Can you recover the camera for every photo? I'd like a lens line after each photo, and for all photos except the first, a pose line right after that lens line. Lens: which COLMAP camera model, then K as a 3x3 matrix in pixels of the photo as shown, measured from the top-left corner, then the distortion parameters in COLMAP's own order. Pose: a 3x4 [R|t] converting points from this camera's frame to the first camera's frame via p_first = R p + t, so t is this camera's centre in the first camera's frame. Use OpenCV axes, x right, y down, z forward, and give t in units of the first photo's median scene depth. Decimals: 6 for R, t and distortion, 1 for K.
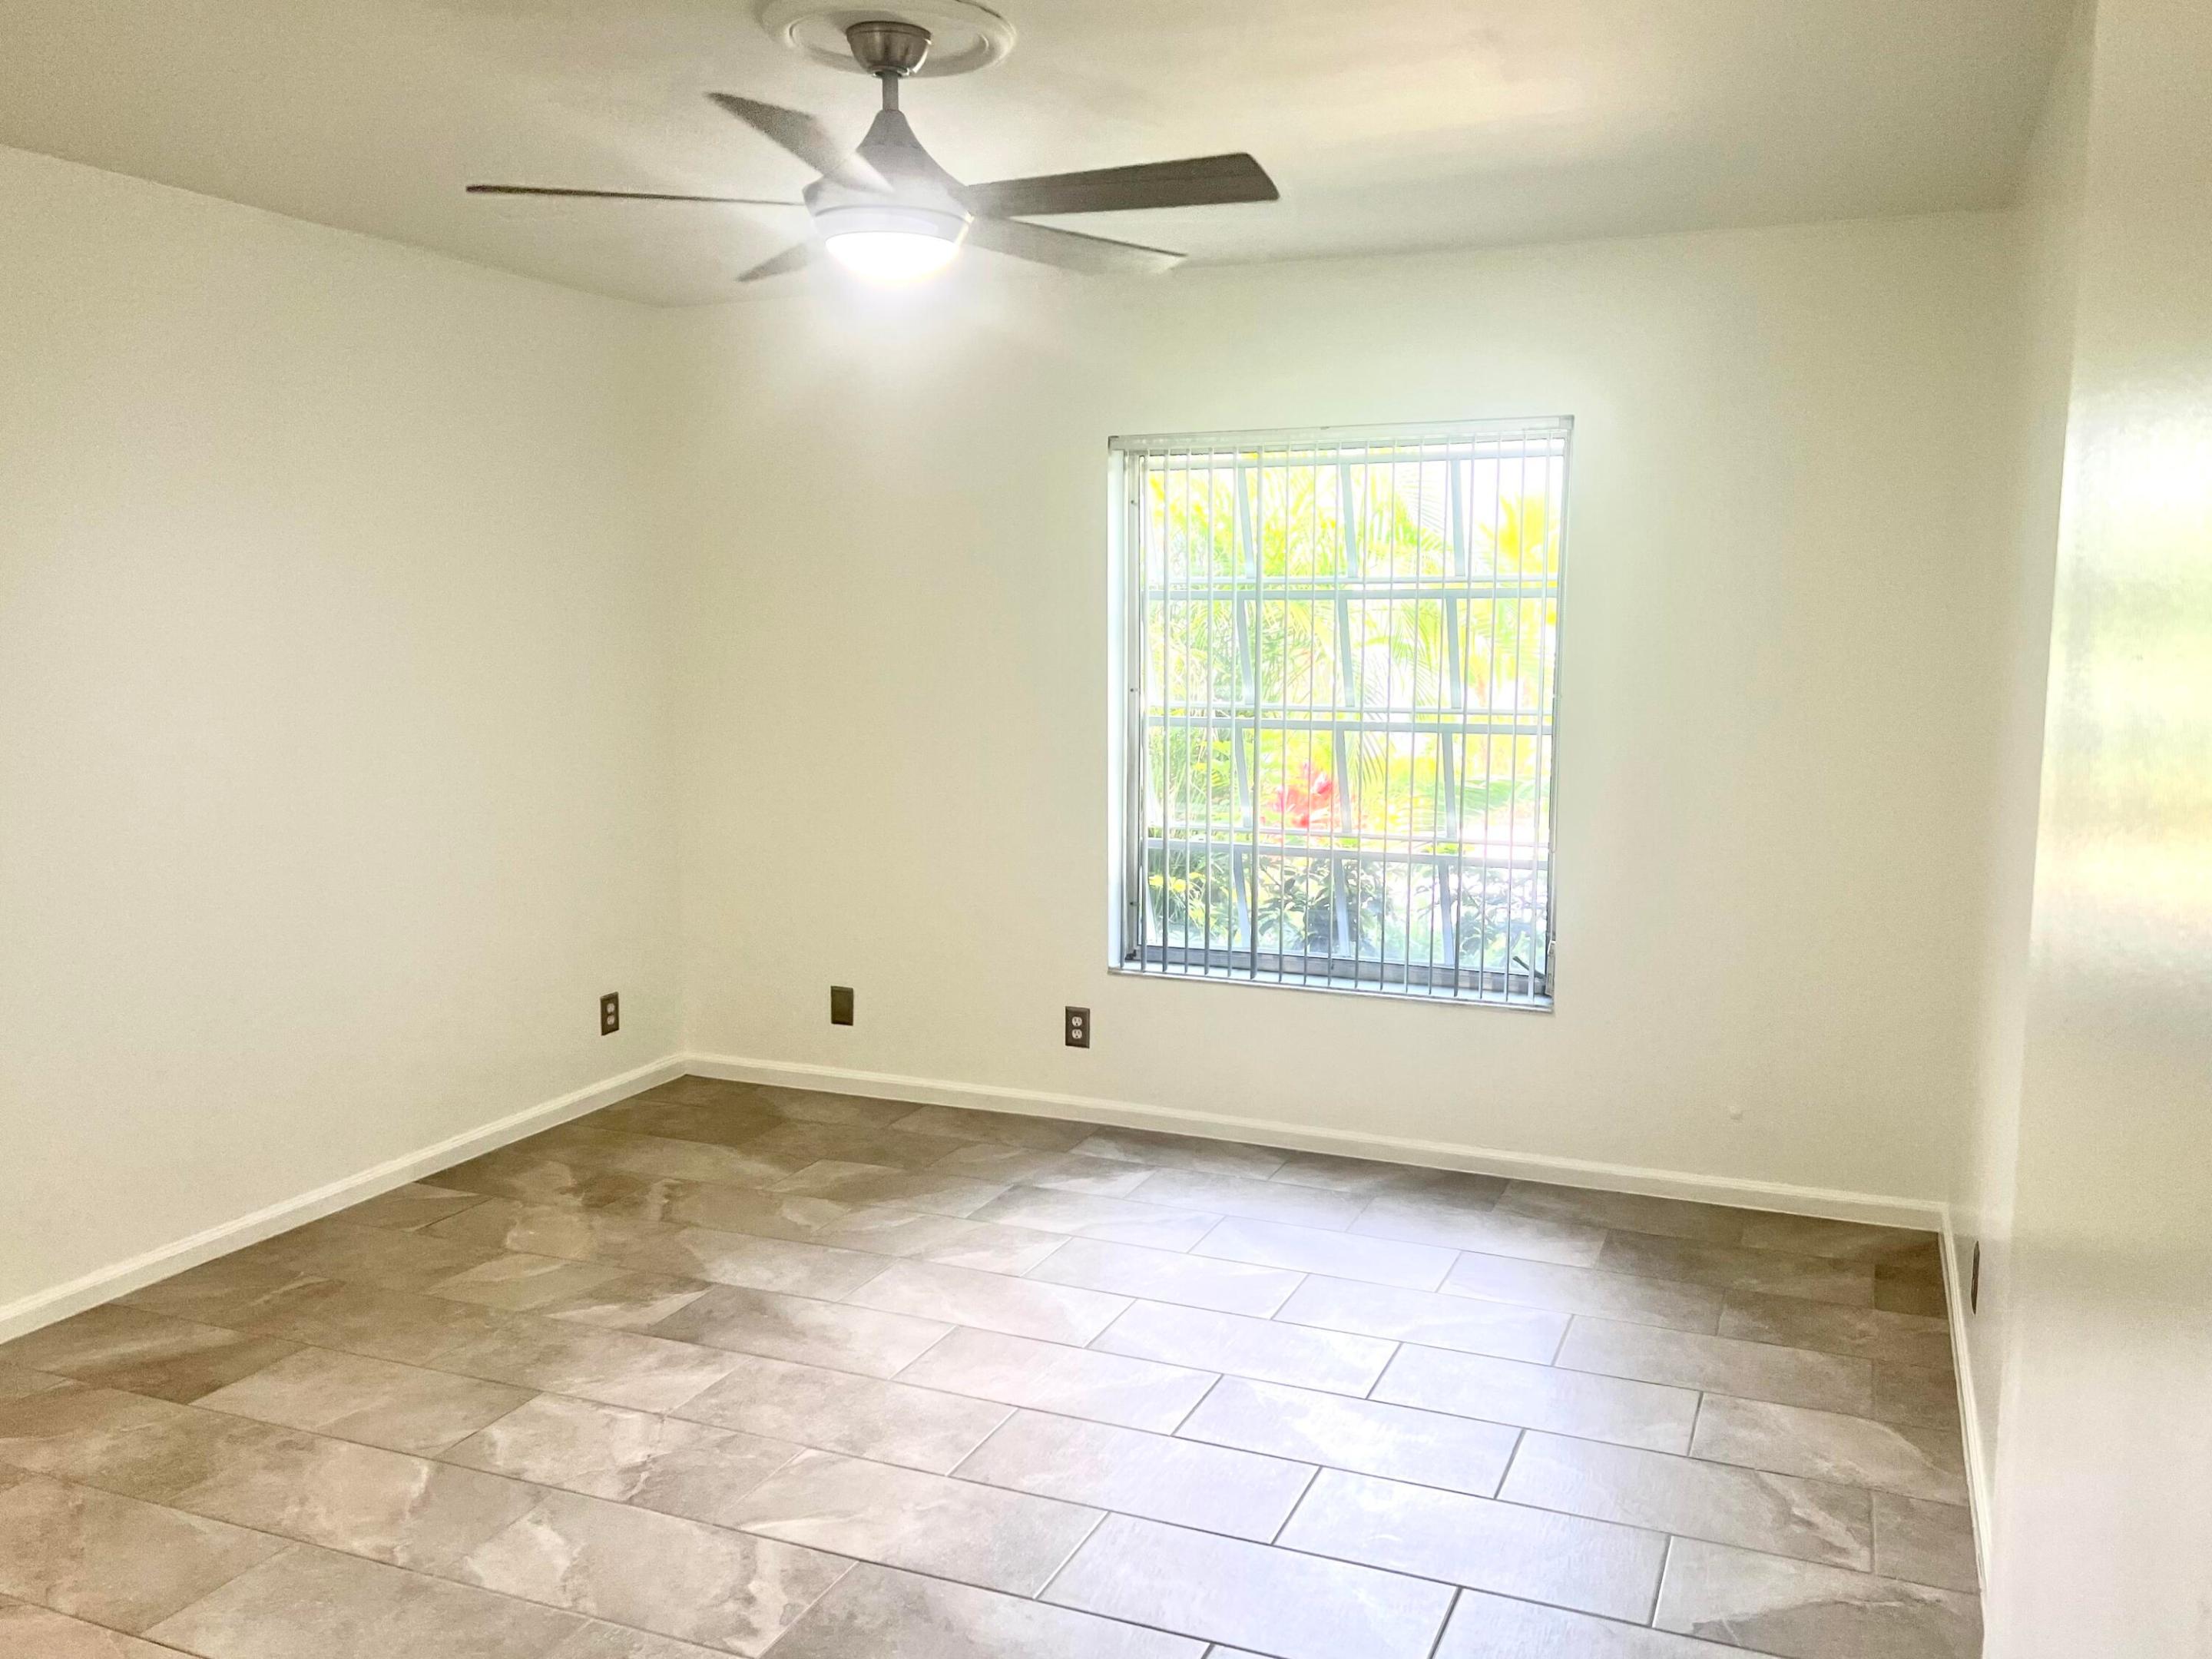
lens RADIAL K [[1796.1, 0, 1110.6], [0, 1796.1, 820.9], [0, 0, 1]] dist [0.064240, -0.041246]
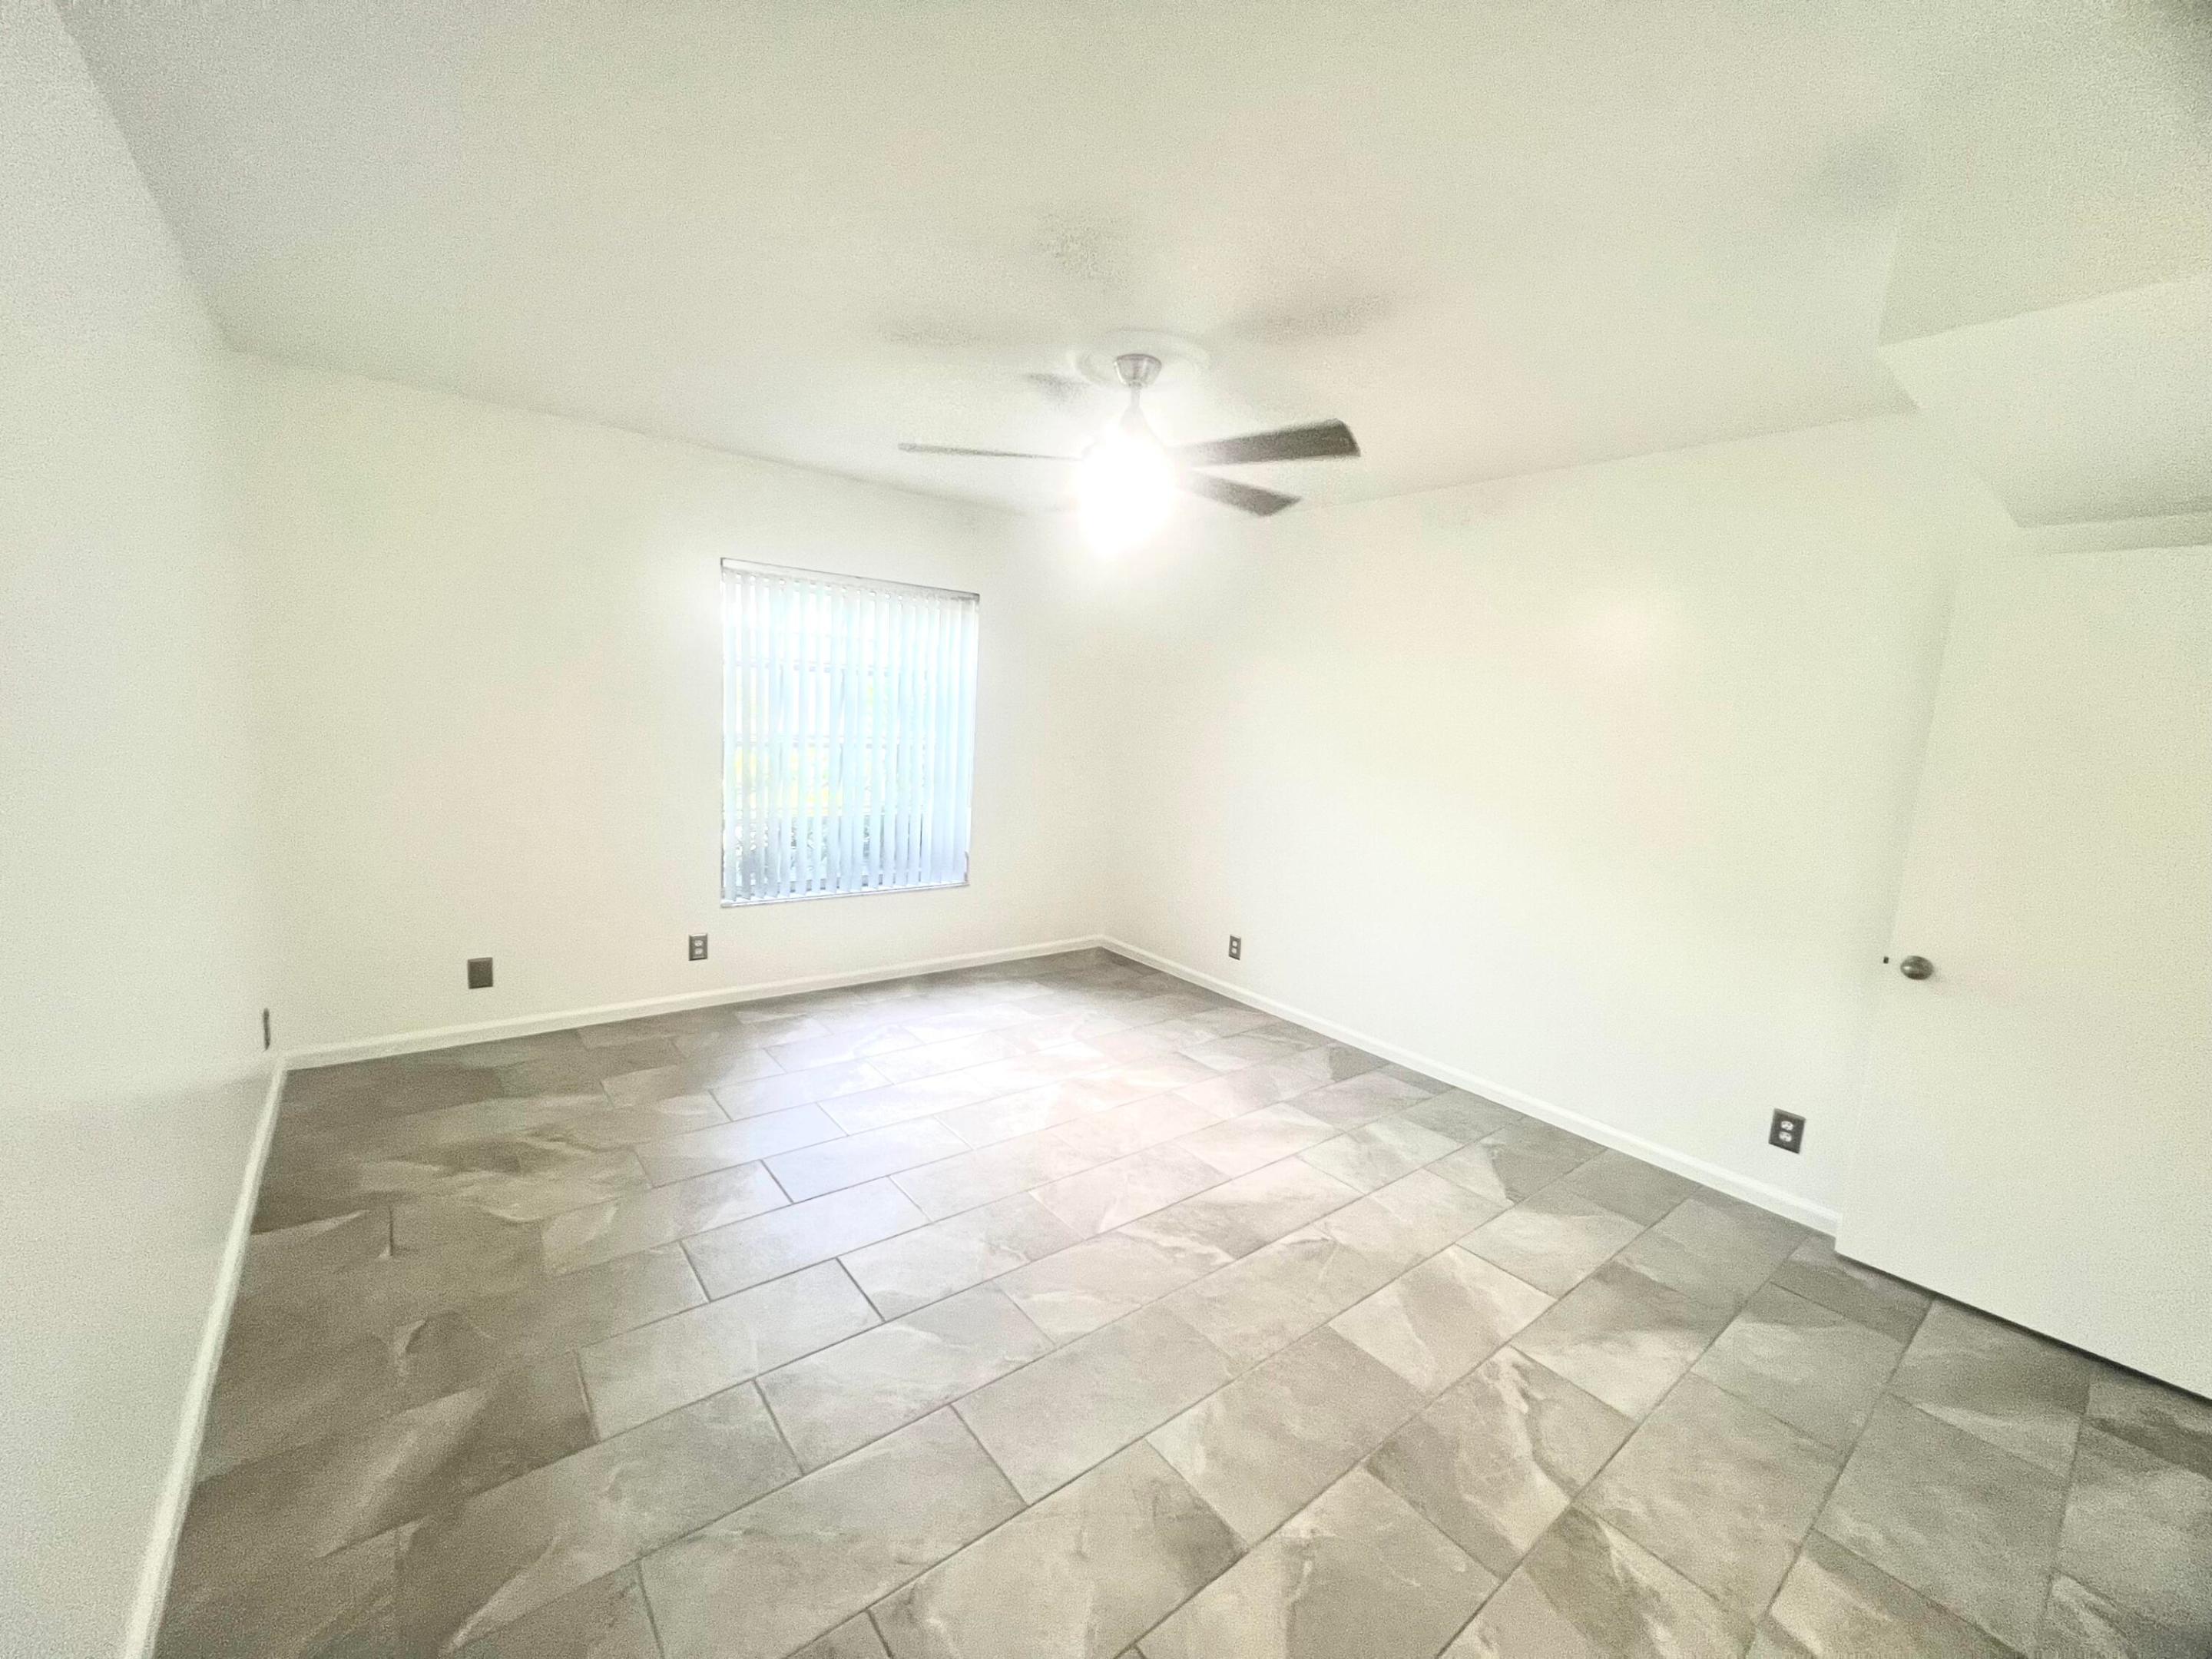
lens RADIAL K [[876.7, 0, 1104.1], [0, 876.7, 831.3], [0, 0, 1]] dist [0.012490, -0.000003]
pose [[0.481389, -0.092869, 0.871573, -0.597280], [0.044622, 0.995678, 0.081447, -0.035019], [-0.875371, -0.000316, 0.483452, 0.404053]]
